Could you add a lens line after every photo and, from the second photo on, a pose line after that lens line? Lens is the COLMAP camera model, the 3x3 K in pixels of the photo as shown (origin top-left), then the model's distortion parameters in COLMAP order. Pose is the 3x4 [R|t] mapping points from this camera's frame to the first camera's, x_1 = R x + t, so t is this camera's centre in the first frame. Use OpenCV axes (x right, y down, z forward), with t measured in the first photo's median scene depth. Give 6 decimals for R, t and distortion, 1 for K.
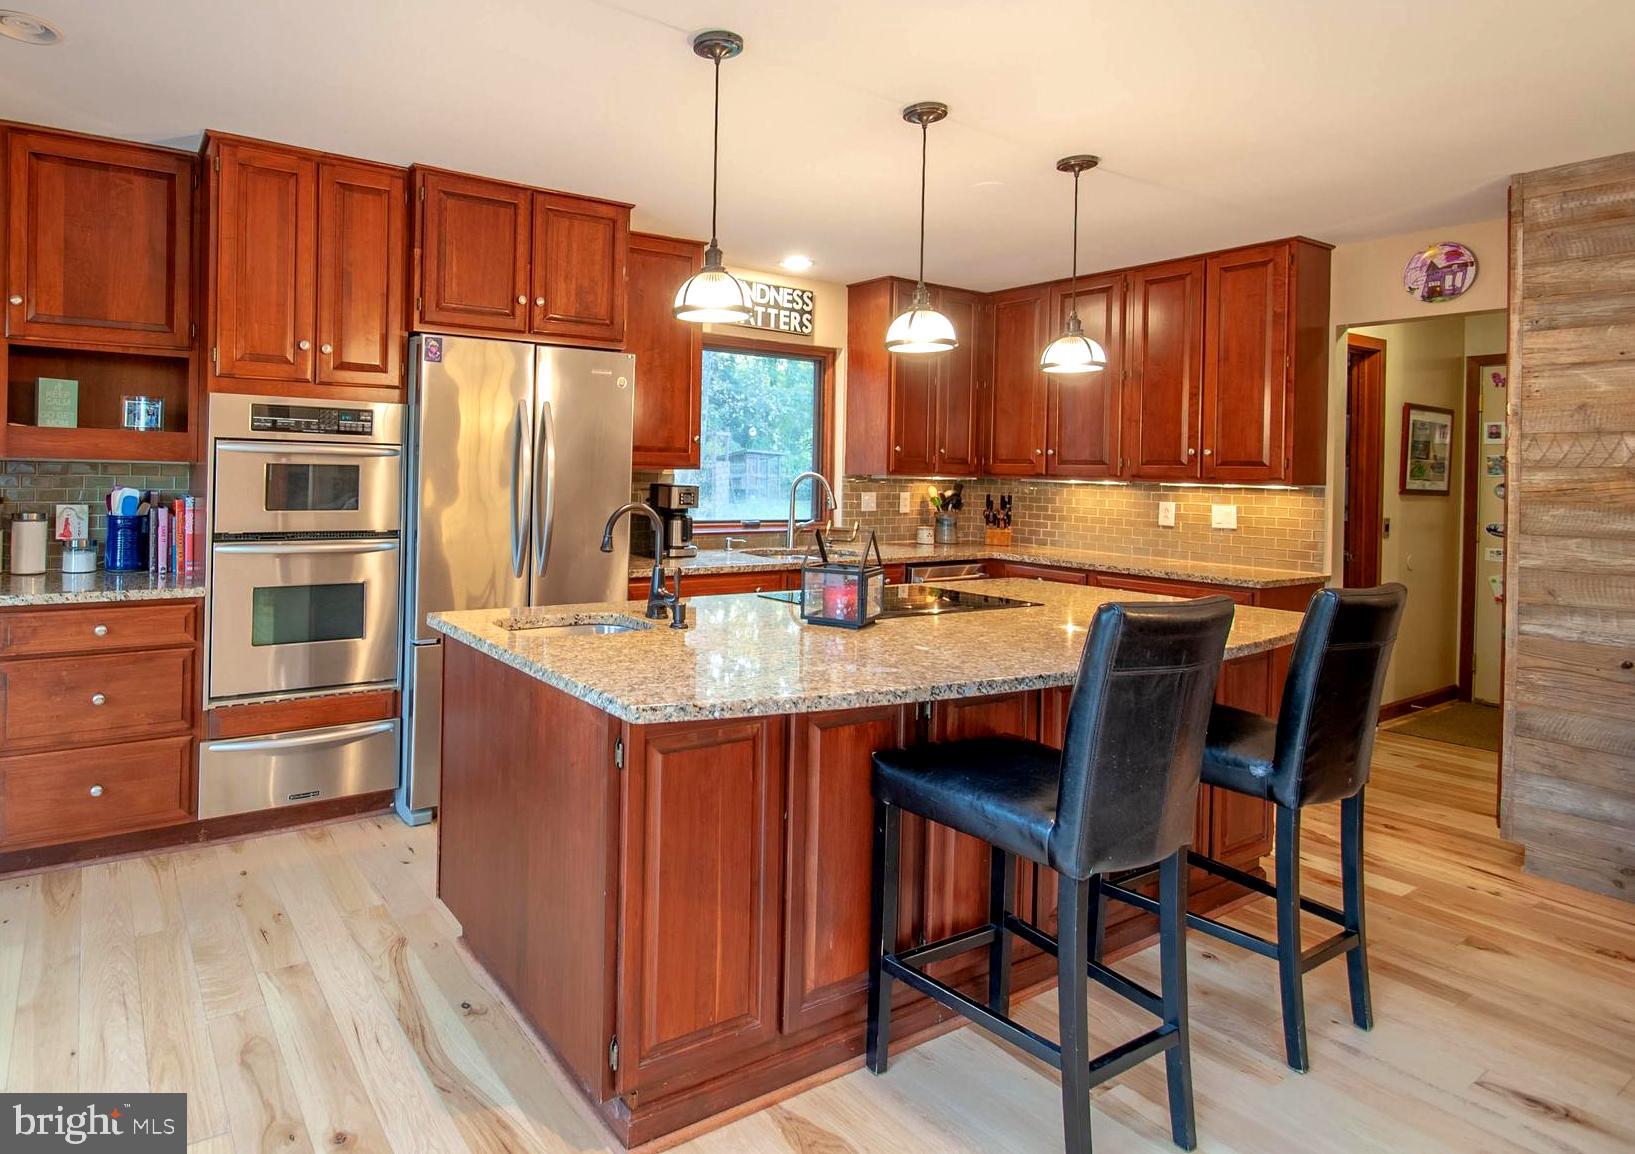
lens RADIAL K [[905.1, 0, 622.2], [0, 905.1, 471.8], [0, 0, 1]] dist [0.001440, -0.011653]
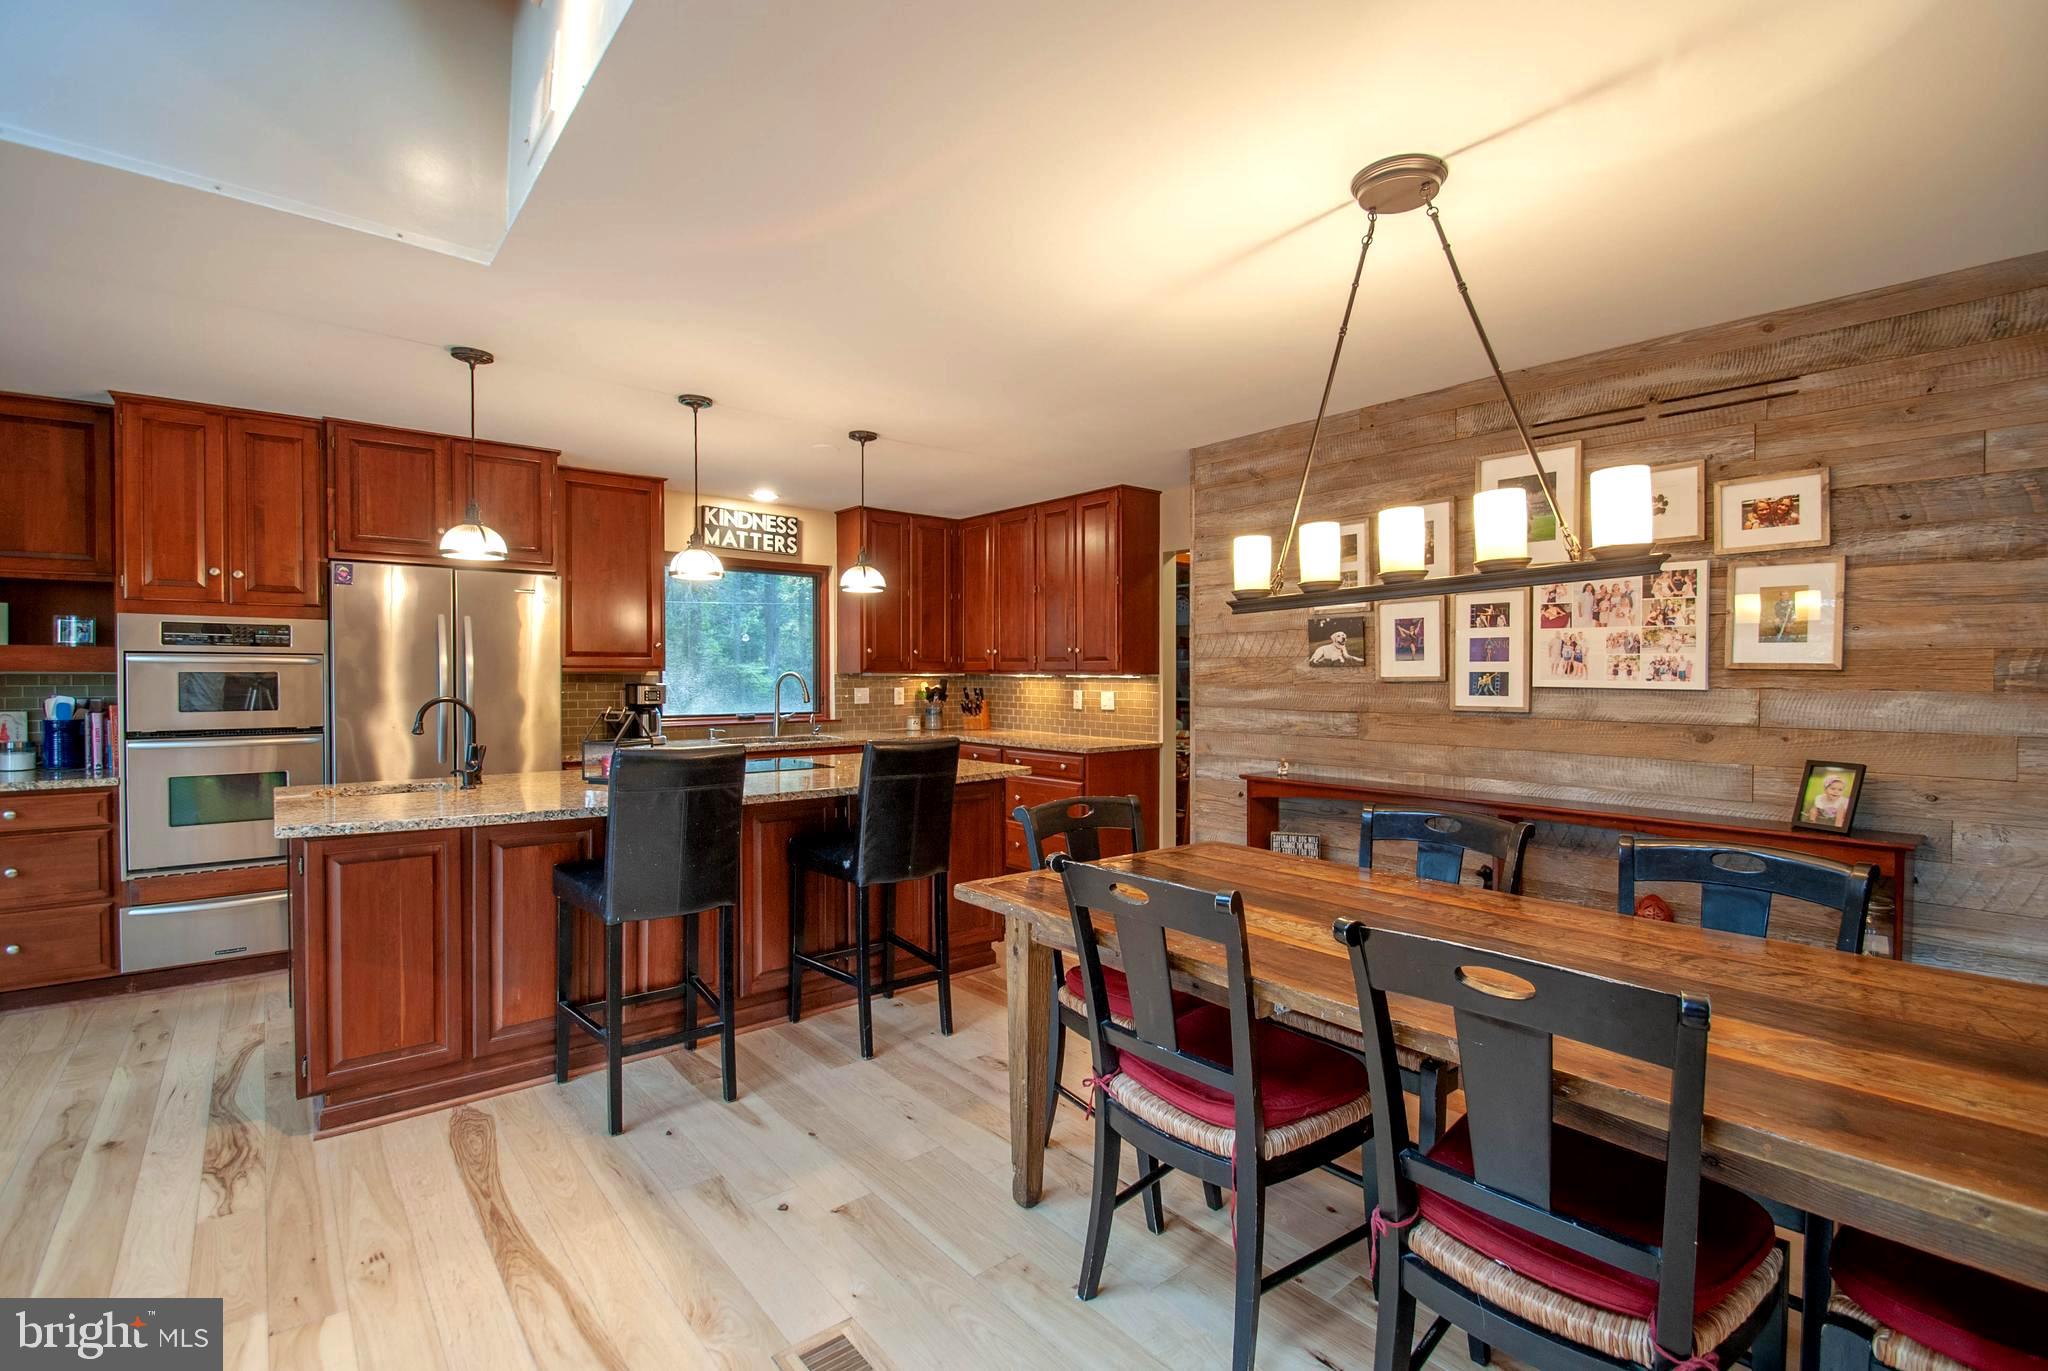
lens RADIAL K [[903.3, 0, 1040.8], [0, 903.3, 688.3], [0, 0, 1]] dist [0.003941, -0.013754]
pose [[0.983818, -0.021508, 0.177875, 0.476905], [0.018777, 0.999679, 0.017023, 0.012341], [-0.178184, -0.013407, 0.983906, -0.332095]]
